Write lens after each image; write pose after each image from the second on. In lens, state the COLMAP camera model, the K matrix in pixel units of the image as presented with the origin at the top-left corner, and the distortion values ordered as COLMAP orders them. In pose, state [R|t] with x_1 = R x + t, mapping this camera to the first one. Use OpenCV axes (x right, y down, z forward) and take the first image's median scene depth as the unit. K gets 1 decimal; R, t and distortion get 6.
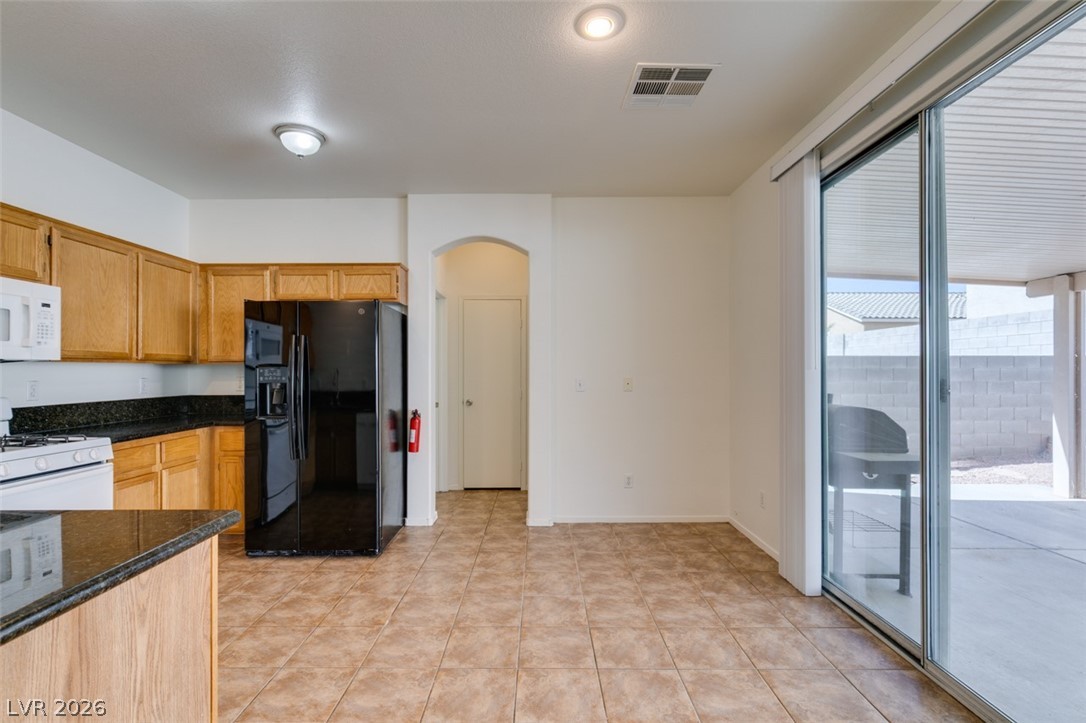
lens RADIAL K [[489.0, 0, 535.0], [0, 489.0, 370.1], [0, 0, 1]] dist [0.006439, -0.000159]
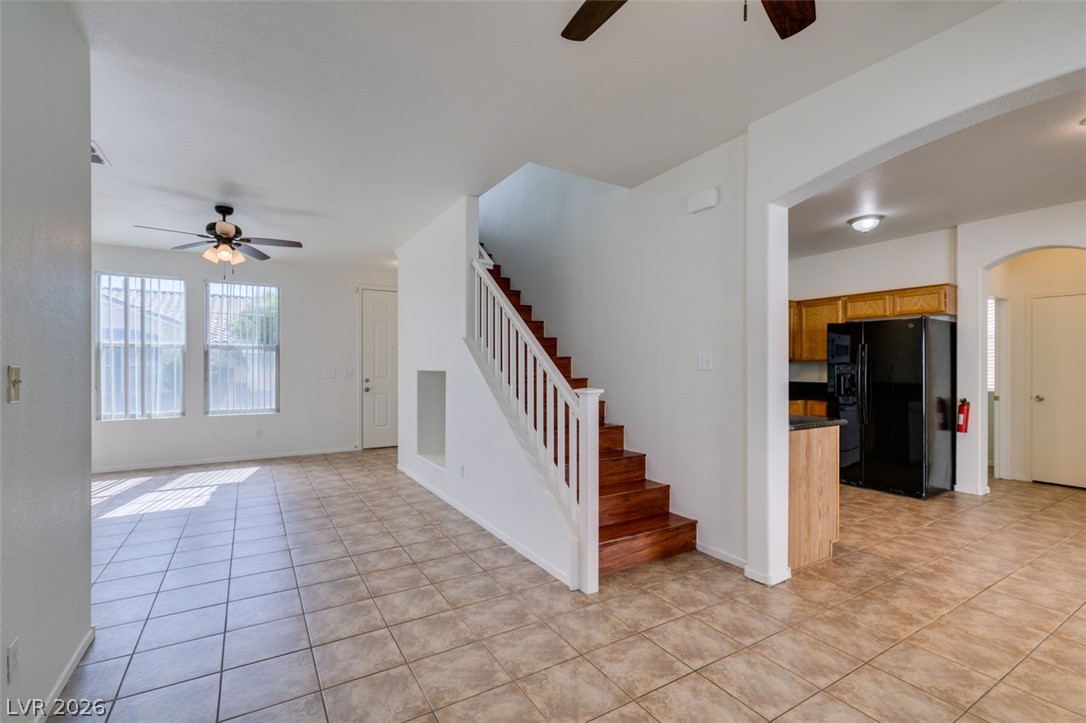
lens RADIAL K [[483.9, 0, 541.1], [0, 483.9, 365.6], [0, 0, 1]] dist [0.006743, -0.003069]
pose [[0.526704, 0.002226, -0.850046, 0.279776], [-0.001325, 0.999998, 0.001798, -0.003628], [0.850048, 0.000179, 0.526706, -0.661826]]
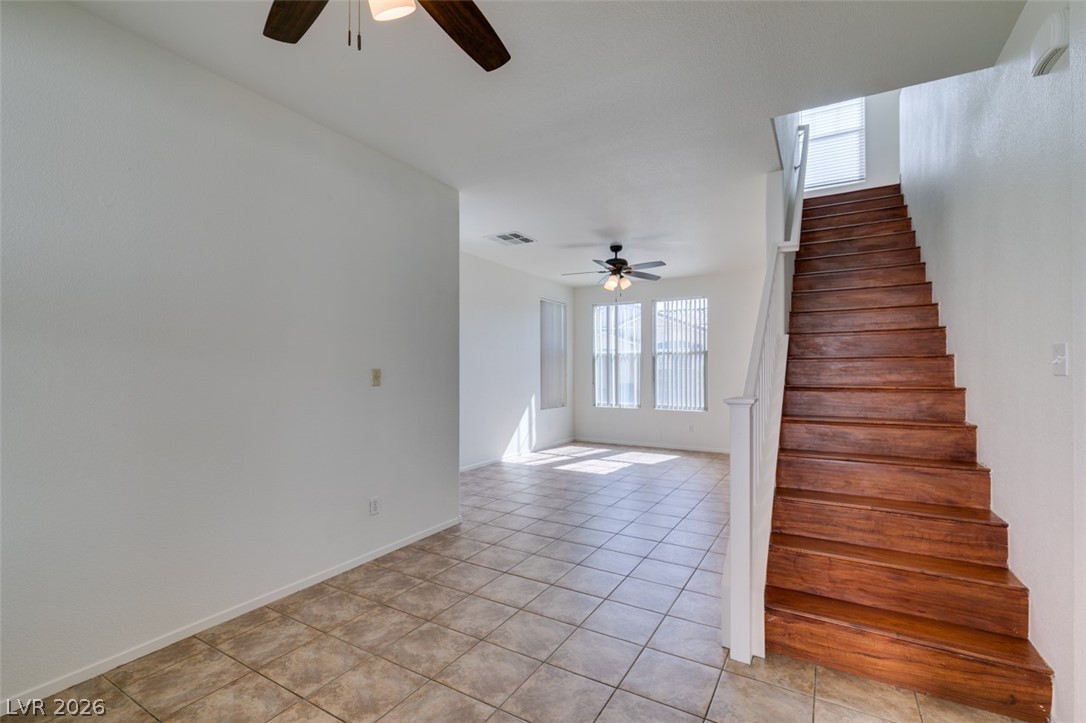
lens RADIAL K [[485.9, 0, 542.1], [0, 485.9, 367.3], [0, 0, 1]] dist [0.002597, -0.001199]
pose [[-0.497657, -0.000936, -0.867373, 0.312630], [0.002310, 0.999994, -0.002404, -0.002372], [0.867371, -0.003200, -0.497652, -0.068799]]
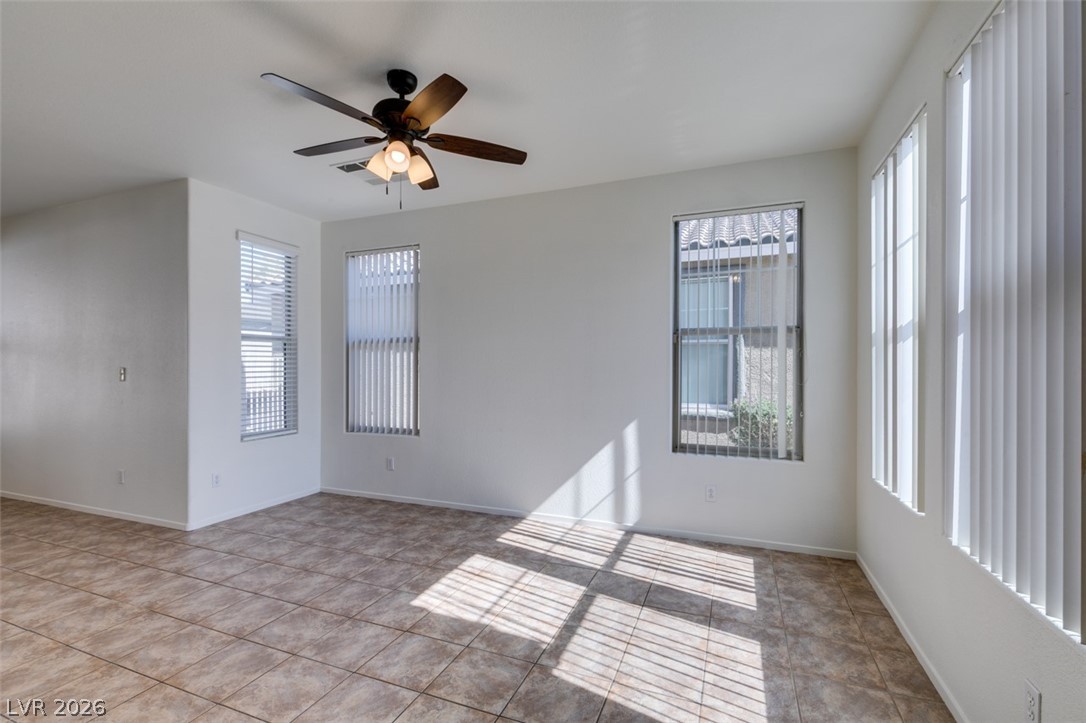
lens RADIAL K [[483.3, 0, 541.6], [0, 483.3, 369.9], [0, 0, 1]] dist [-0.001709, -0.000431]
pose [[-0.931983, 0.002009, 0.362496, -1.778701], [0.003458, 0.999988, 0.003349, 0.003326], [-0.362485, 0.004375, -0.931979, -0.097838]]
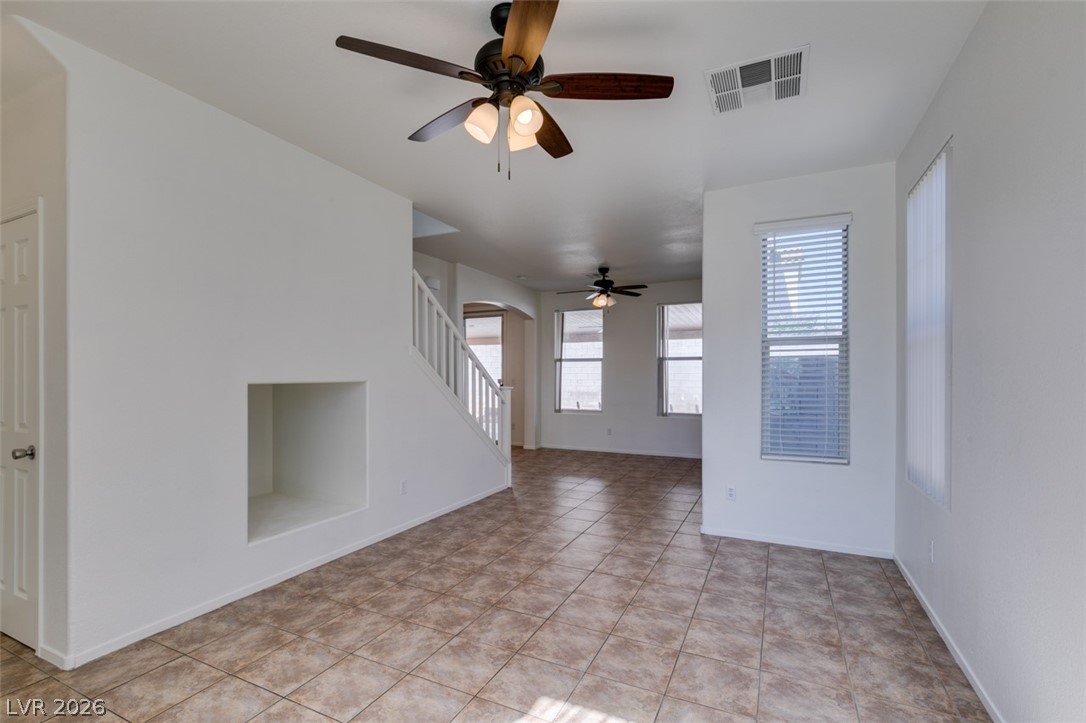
lens RADIAL K [[488.2, 0, 544.9], [0, 488.2, 376.0], [0, 0, 1]] dist [0.000608, -0.000159]
pose [[0.423417, 0.000912, 0.905935, -1.834446], [-0.003549, 0.999993, 0.000652, -0.000120], [-0.905928, -0.003491, 0.423417, -0.989401]]
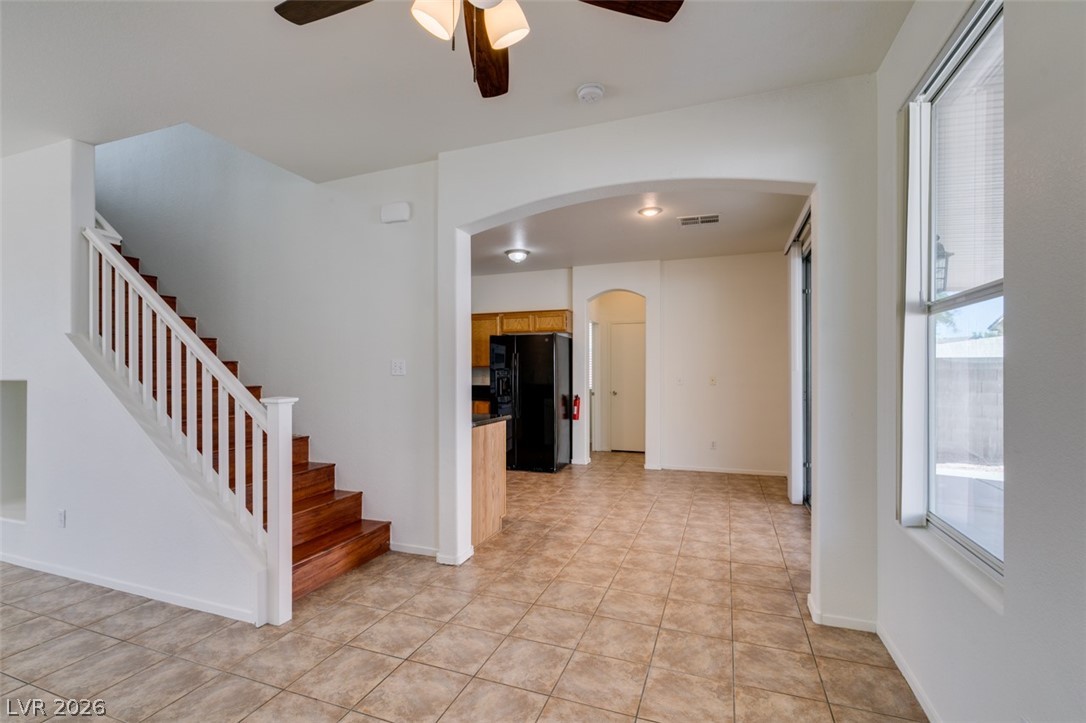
lens RADIAL K [[484.6, 0, 542.2], [0, 484.6, 369.1], [0, 0, 1]] dist [0.000602, -0.000083]
pose [[0.938961, -0.001810, -0.344020, 0.257654], [0.000924, 0.999996, -0.002740, -0.003733], [0.344024, 0.002255, 0.938958, -0.719173]]
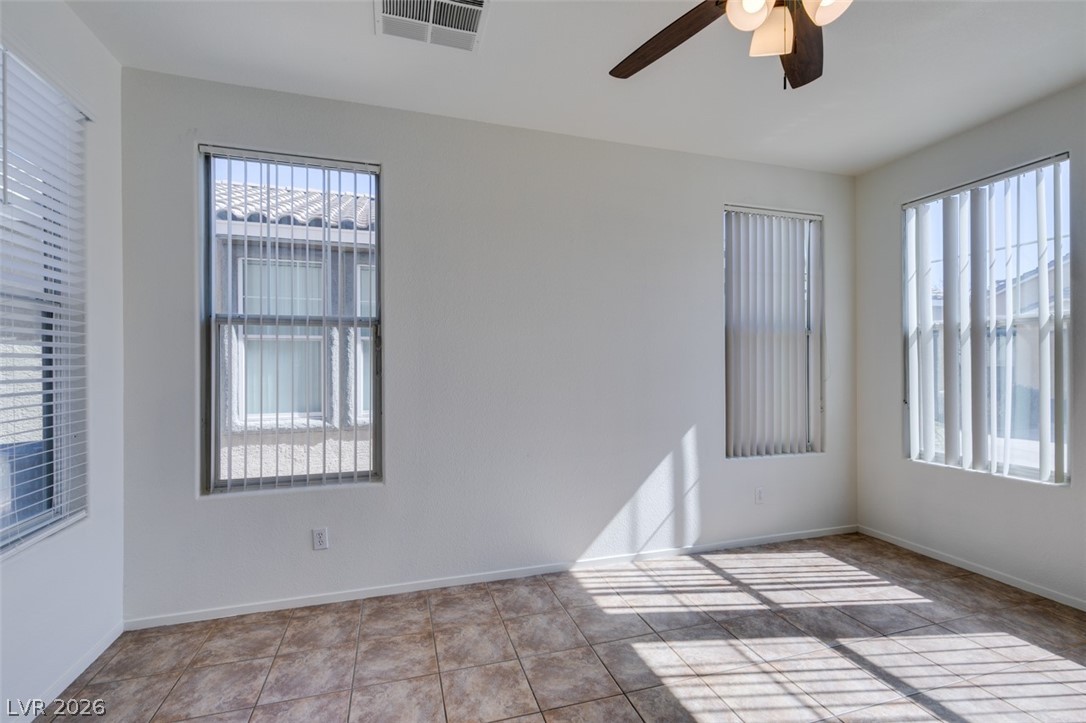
lens RADIAL K [[483.9, 0, 541.1], [0, 483.9, 365.6], [0, 0, 1]] dist [0.006743, -0.003069]
pose [[-0.952665, 0.007168, -0.303936, -0.986300], [0.008330, 0.999962, -0.002526, -0.000711], [0.303907, -0.004939, -0.952689, -0.364275]]
